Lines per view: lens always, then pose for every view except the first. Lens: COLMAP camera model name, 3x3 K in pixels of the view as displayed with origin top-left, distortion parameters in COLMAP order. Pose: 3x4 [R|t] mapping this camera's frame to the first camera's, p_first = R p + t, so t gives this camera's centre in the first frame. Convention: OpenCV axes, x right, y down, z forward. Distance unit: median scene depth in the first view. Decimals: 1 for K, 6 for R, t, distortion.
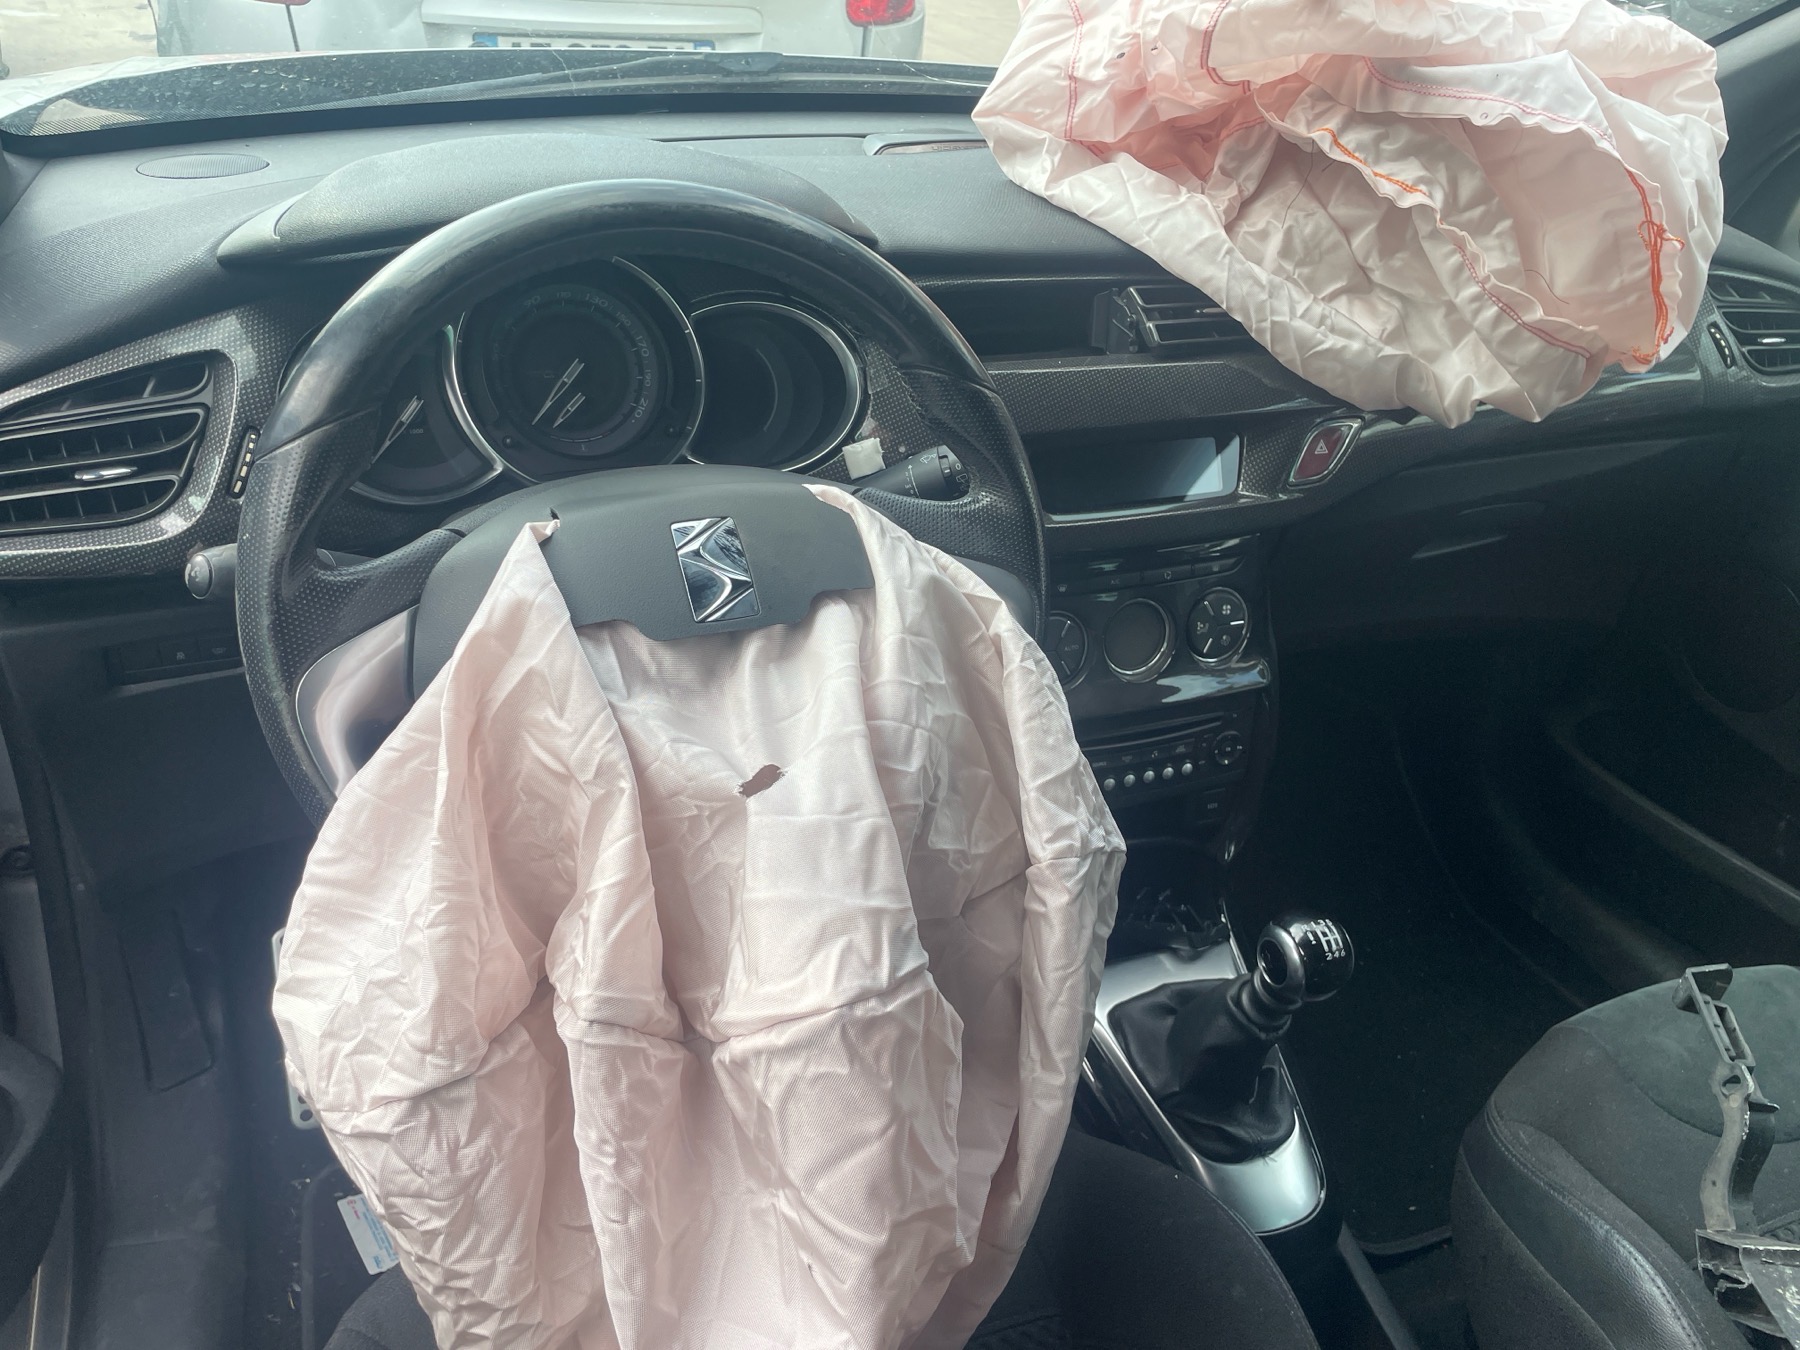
lens RADIAL K [[1269.7, 0, 947.8], [0, 1269.7, 678.6], [0, 0, 1]] dist [0.076505, -0.100770]
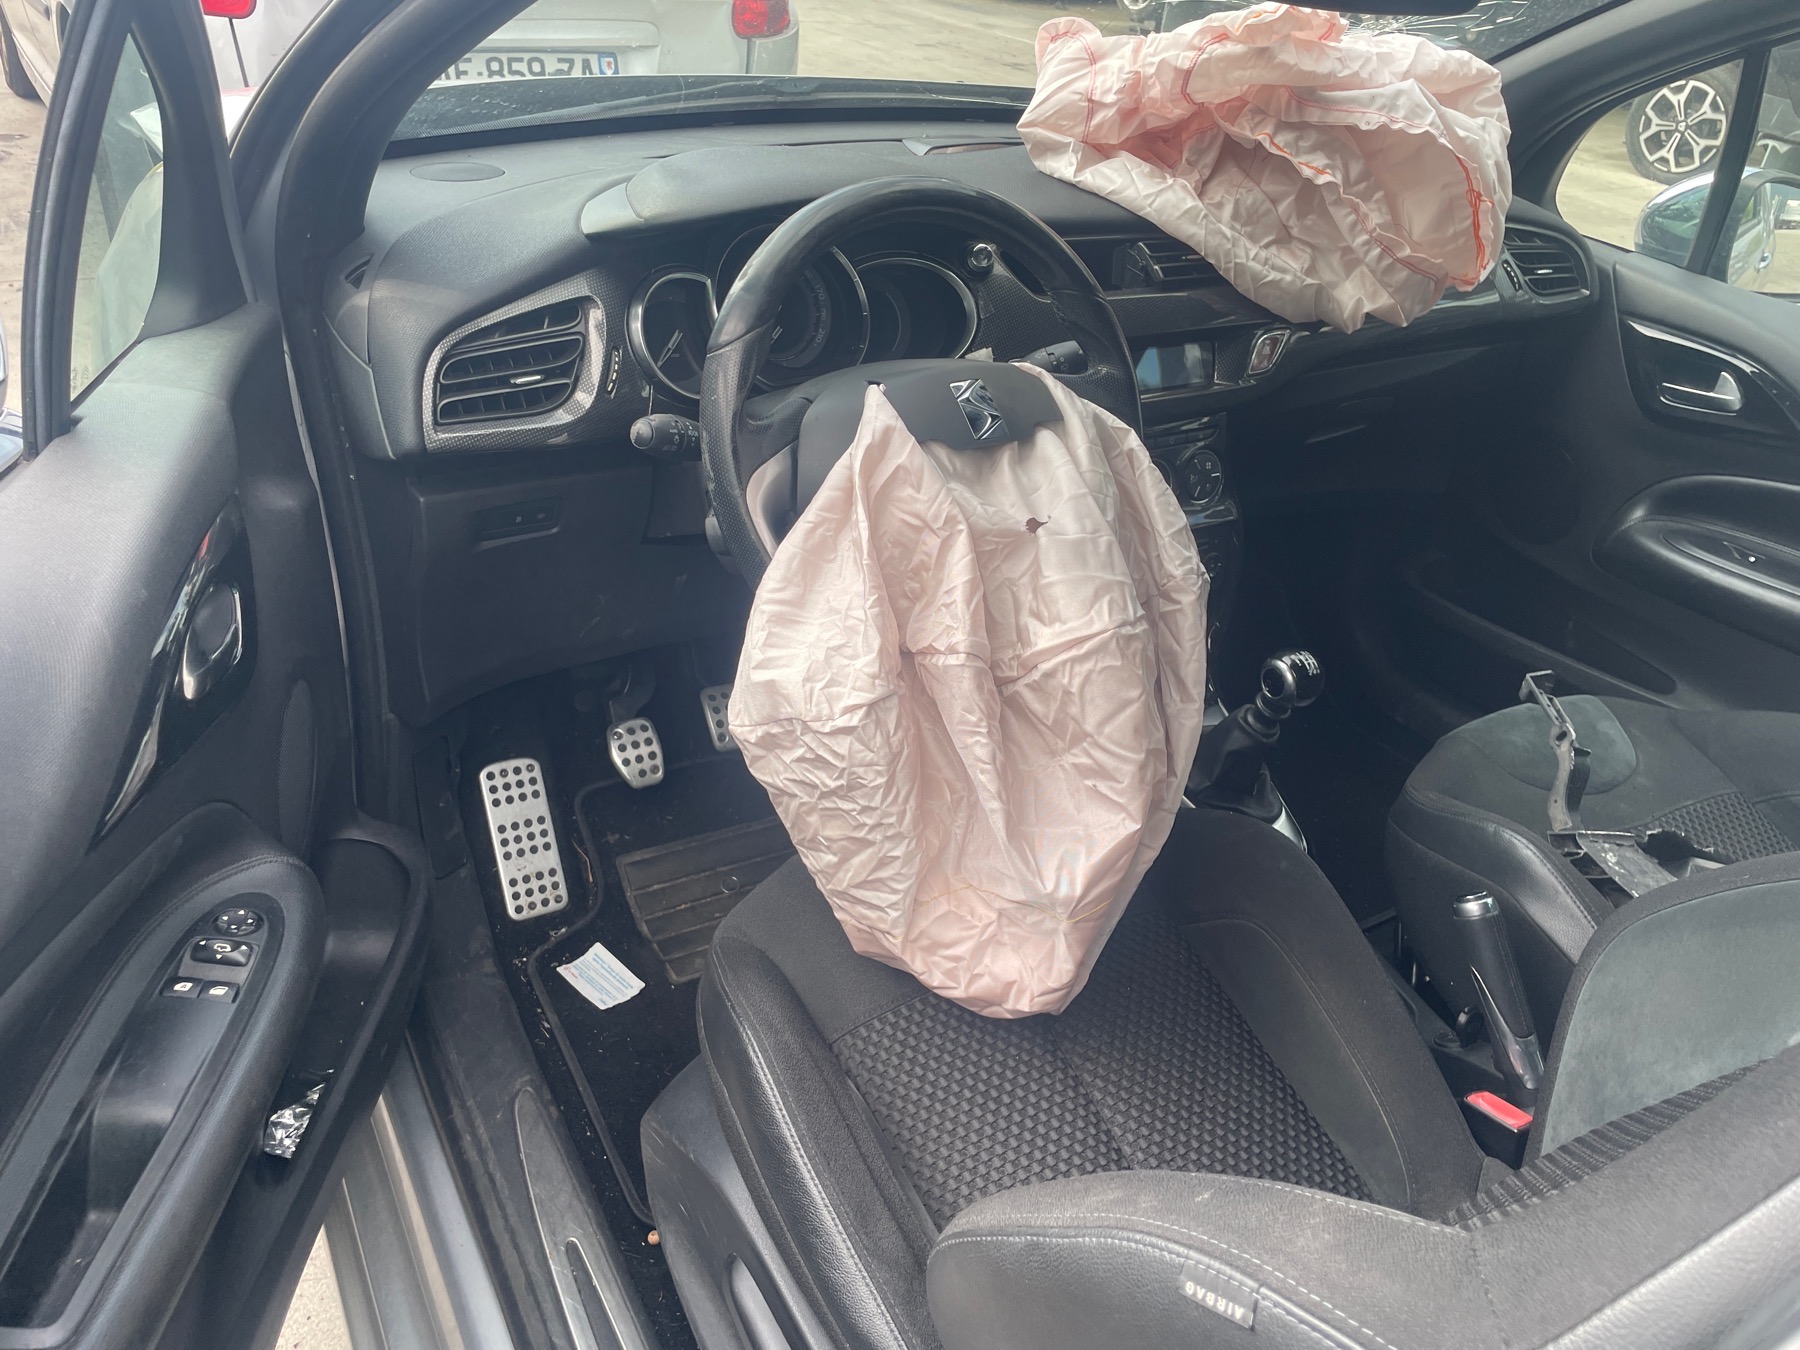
lens RADIAL K [[1330.1, 0, 893.6], [0, 1330.1, 671.1], [0, 0, 1]] dist [0.078344, -0.099499]
pose [[0.989647, -0.065570, 0.127666, -0.377134], [0.067142, 0.997711, -0.008048, 0.183209], [-0.126846, 0.016536, 0.991785, -0.495539]]
